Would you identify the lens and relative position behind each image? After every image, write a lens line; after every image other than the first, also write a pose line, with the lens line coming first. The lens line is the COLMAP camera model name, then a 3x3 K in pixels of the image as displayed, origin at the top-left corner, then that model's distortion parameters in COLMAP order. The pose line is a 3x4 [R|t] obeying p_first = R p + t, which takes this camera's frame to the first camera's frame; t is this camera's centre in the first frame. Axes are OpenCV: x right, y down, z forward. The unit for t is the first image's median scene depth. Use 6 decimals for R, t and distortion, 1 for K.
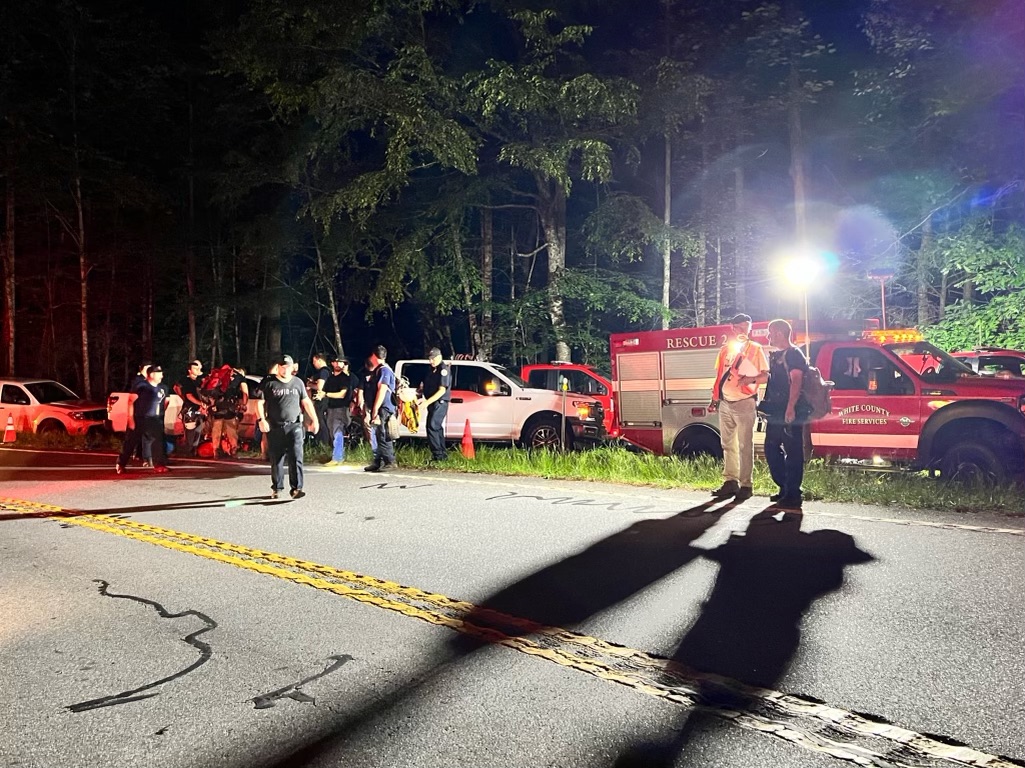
lens RADIAL K [[915.8, 0, 512.5], [0, 915.8, 384.0], [0, 0, 1]] dist [0.066325, -0.159705]
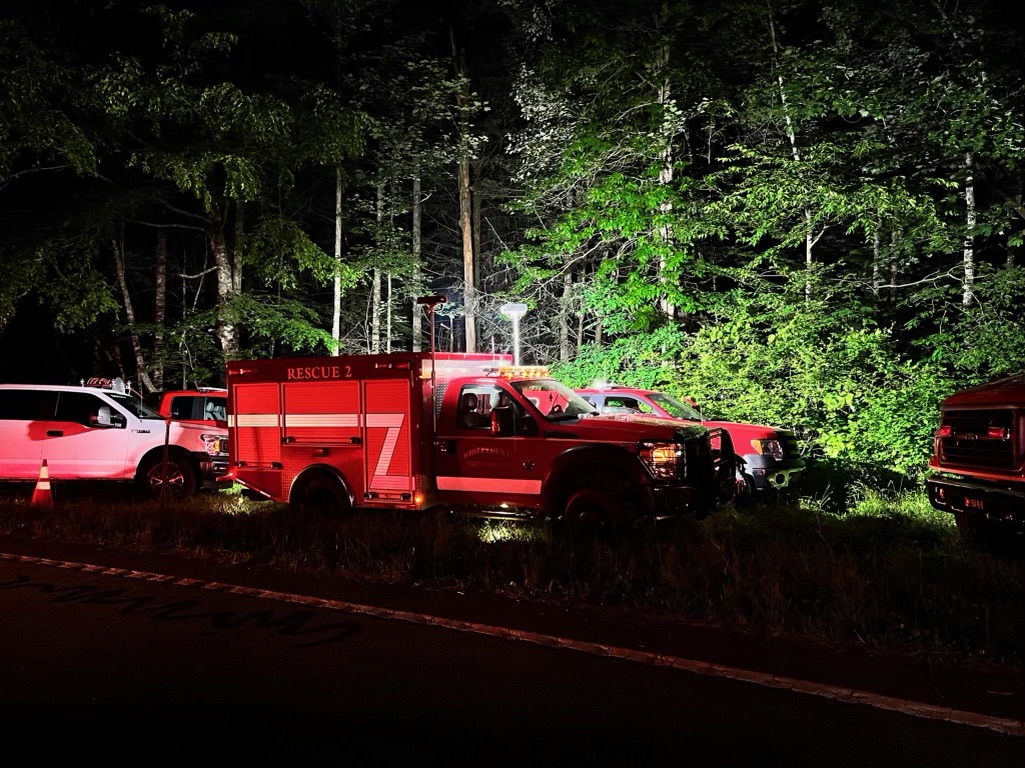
lens RADIAL K [[777.3, 0, 512.5], [0, 777.3, 384.0], [0, 0, 1]] dist [-0.004980, -0.005468]
pose [[0.941310, 0.021157, 0.336880, 0.081227], [-0.012564, 0.999538, -0.027668, -0.011254], [-0.337310, 0.021812, 0.941141, 0.147473]]
